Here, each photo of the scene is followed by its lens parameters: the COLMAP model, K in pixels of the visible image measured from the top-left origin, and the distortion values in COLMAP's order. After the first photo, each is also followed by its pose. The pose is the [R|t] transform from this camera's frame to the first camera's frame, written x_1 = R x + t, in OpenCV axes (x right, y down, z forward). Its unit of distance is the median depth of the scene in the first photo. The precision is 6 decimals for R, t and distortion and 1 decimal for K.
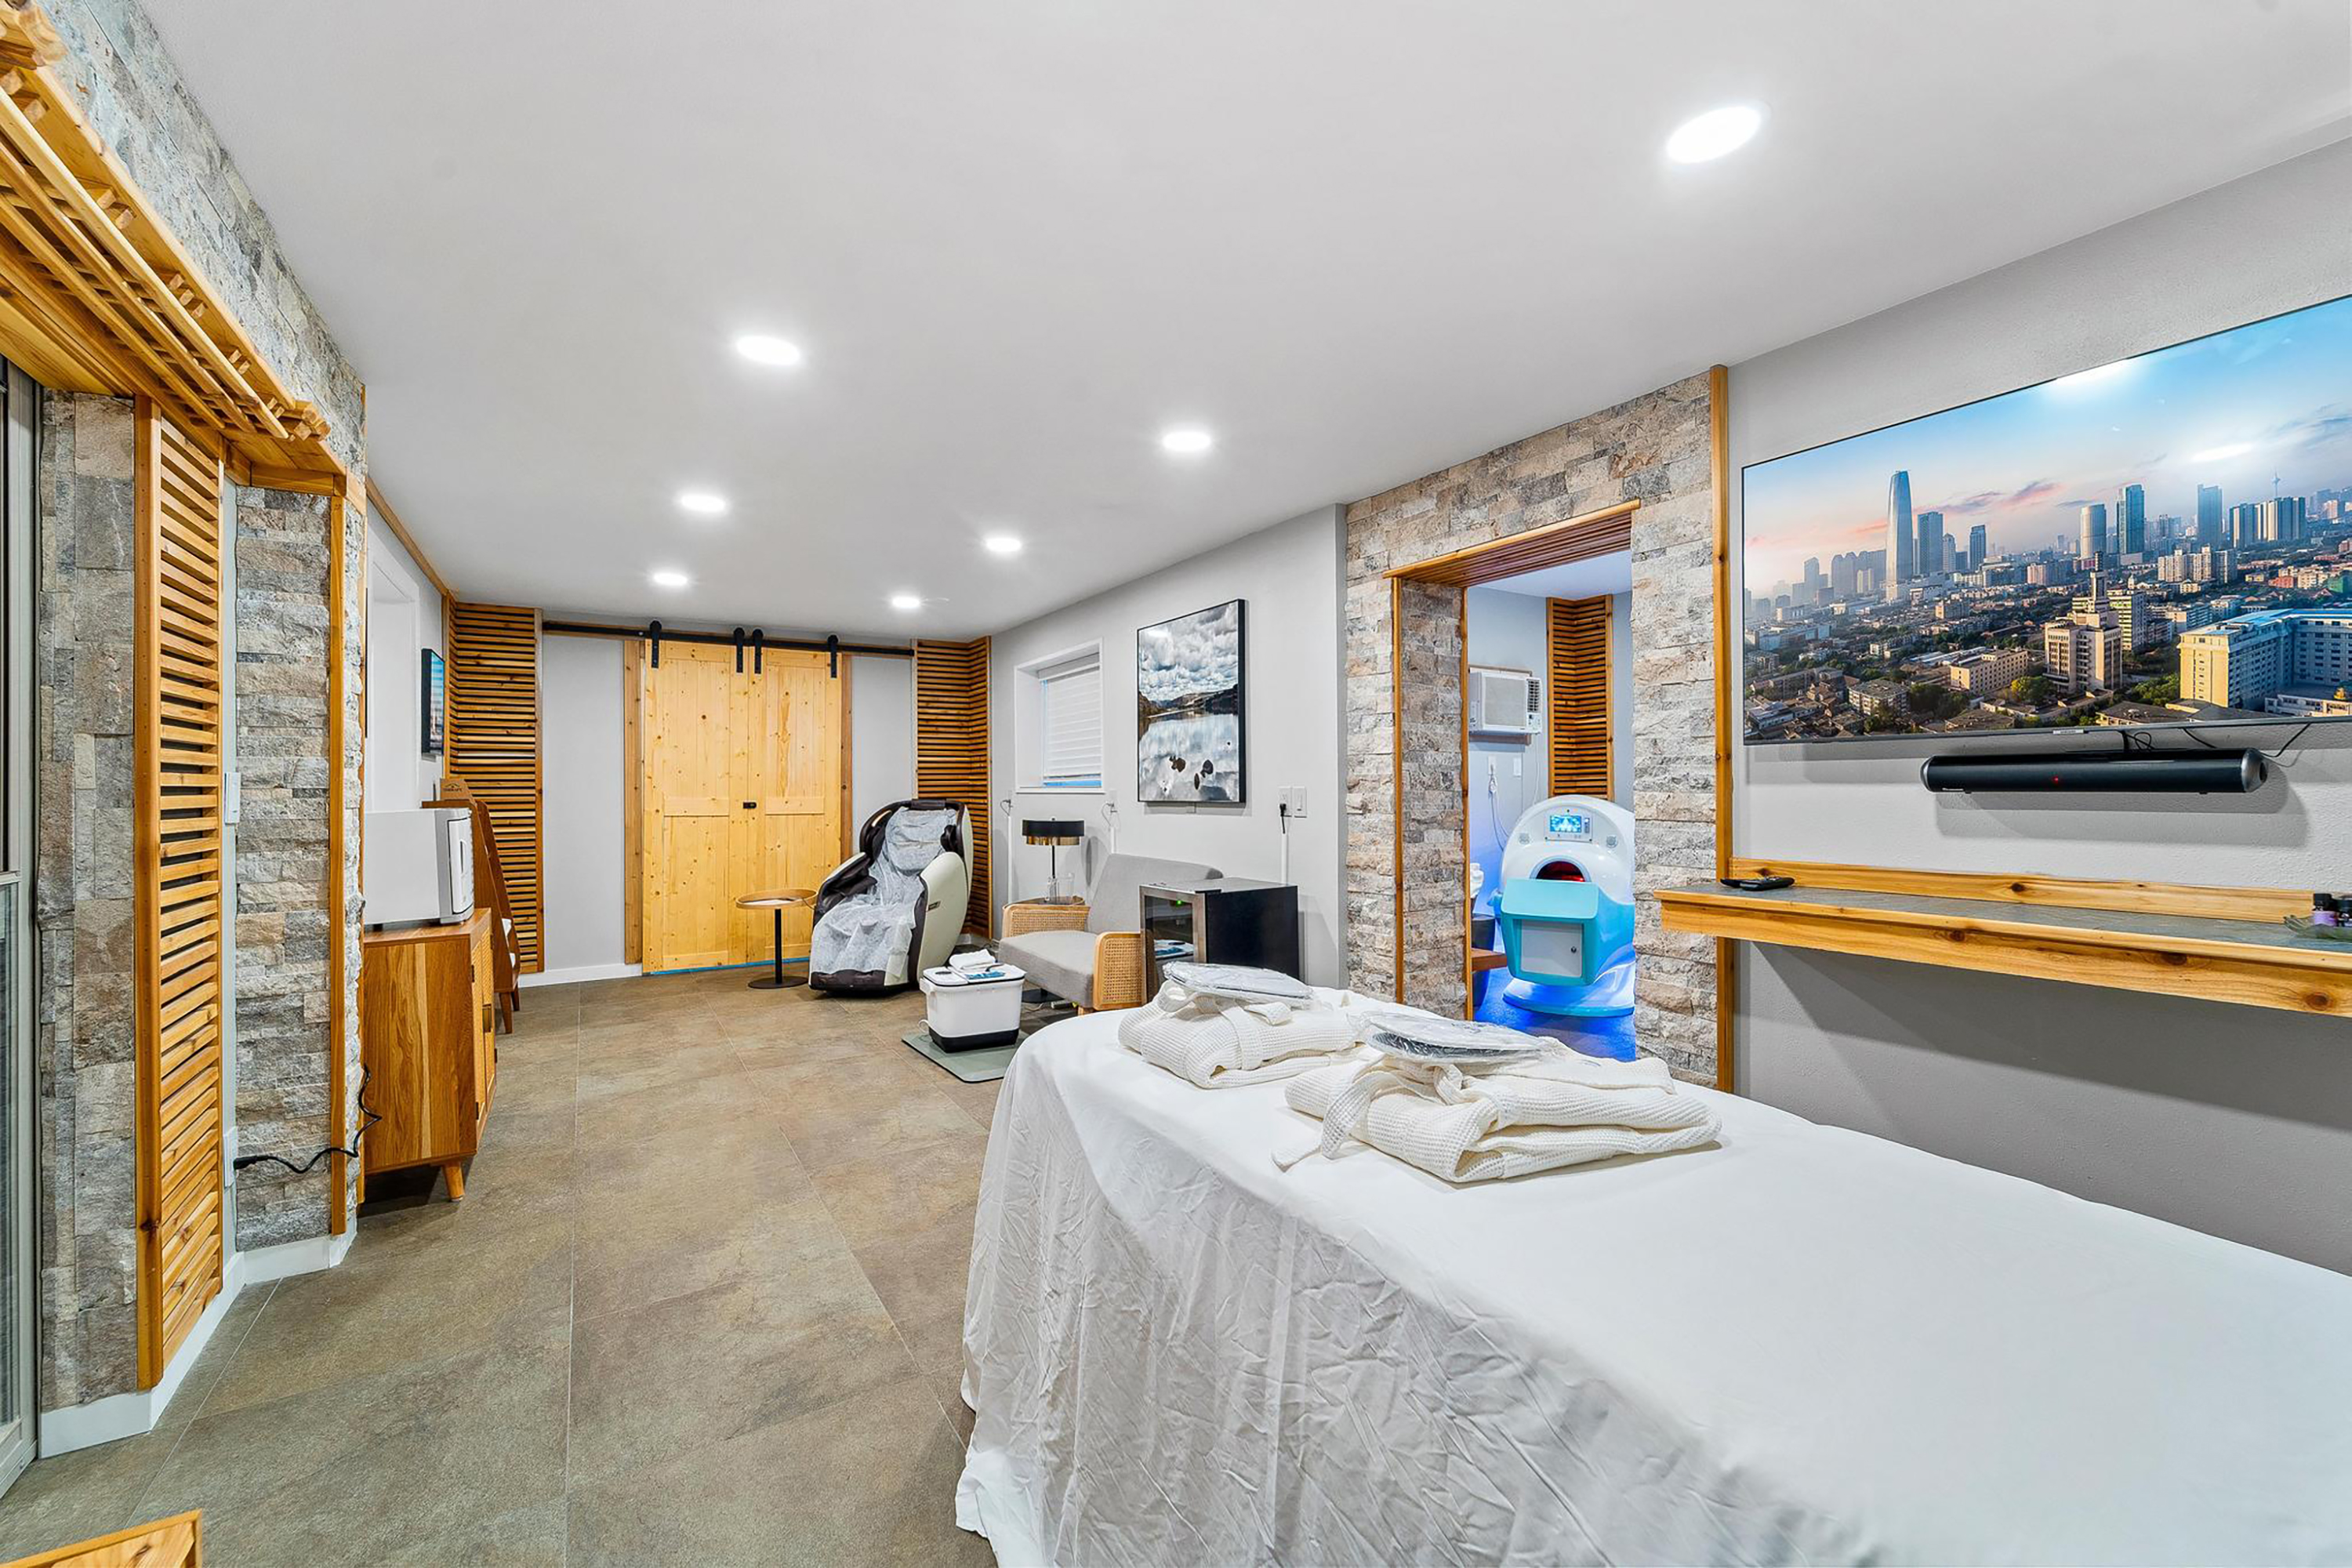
lens RADIAL K [[951.3, 0, 1171.0], [0, 951.3, 779.6], [0, 0, 1]] dist [-0.000031, -0.001616]
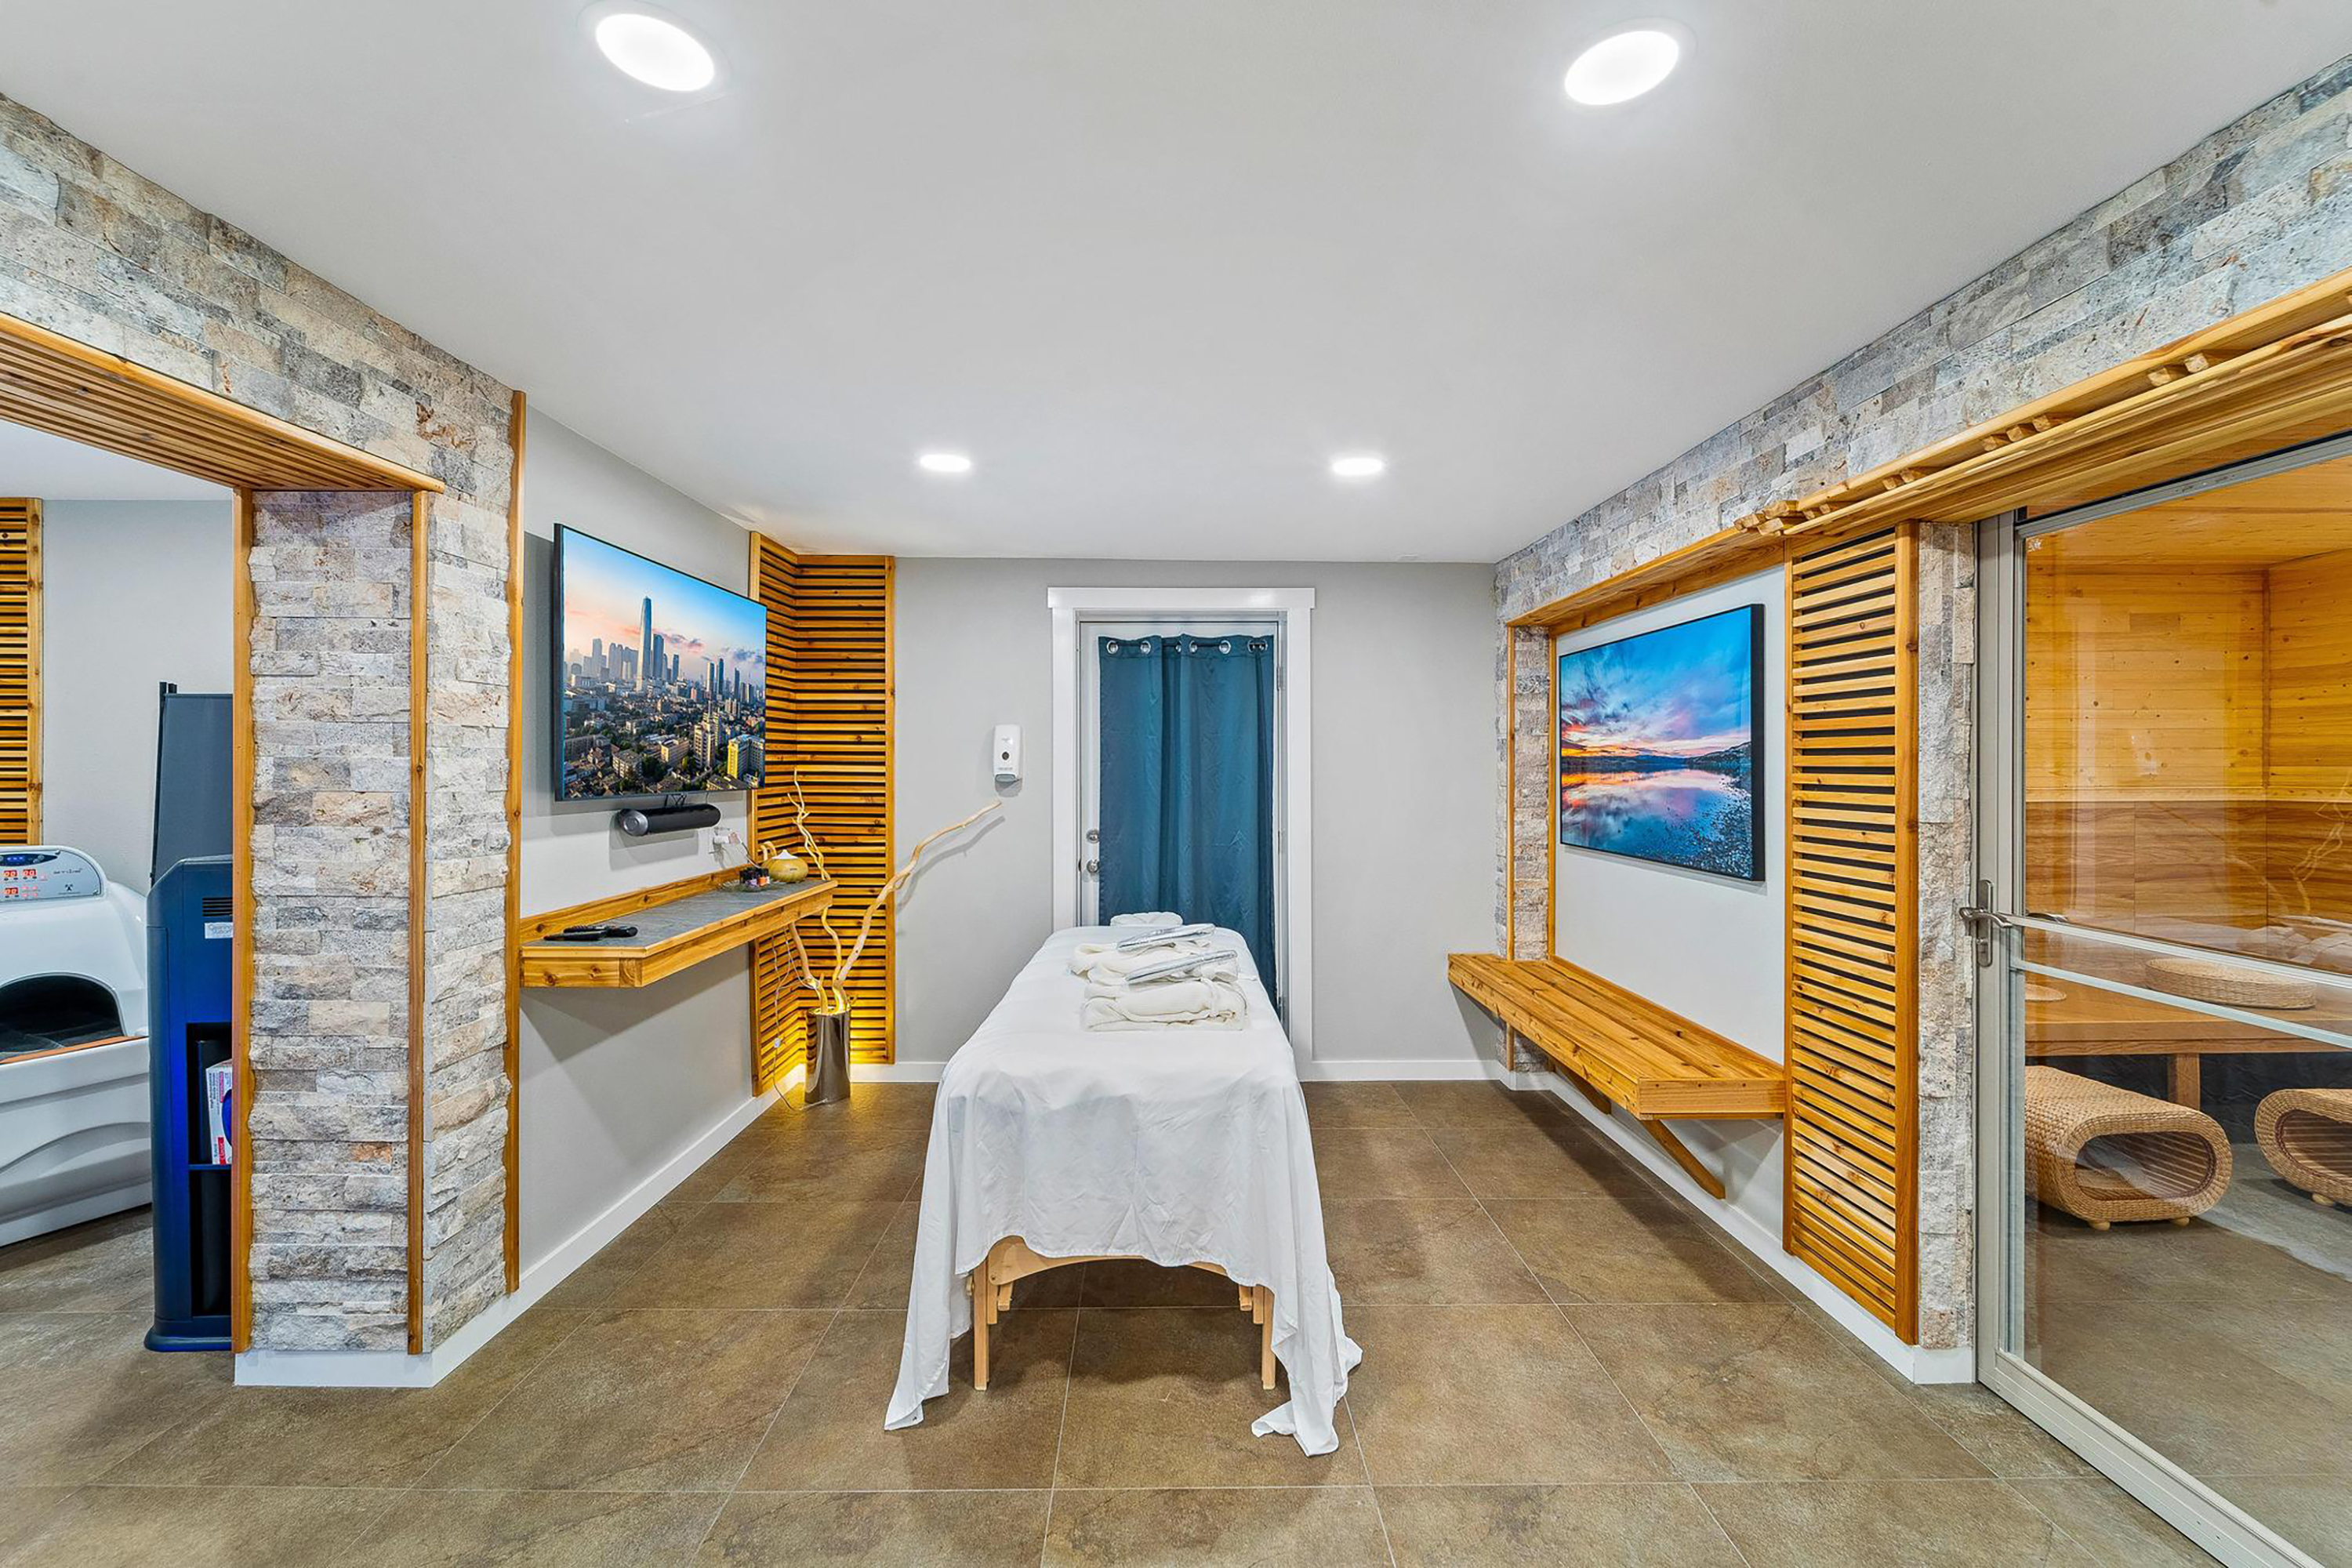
lens RADIAL K [[951.3, 0, 1168.2], [0, 951.3, 765.4], [0, 0, 1]] dist [-0.000031, -0.001616]
pose [[-0.857035, 0.007861, 0.515198, -0.237405], [0.002866, 0.999941, -0.010490, -0.031861], [-0.515250, -0.007514, -0.857007, 0.785001]]
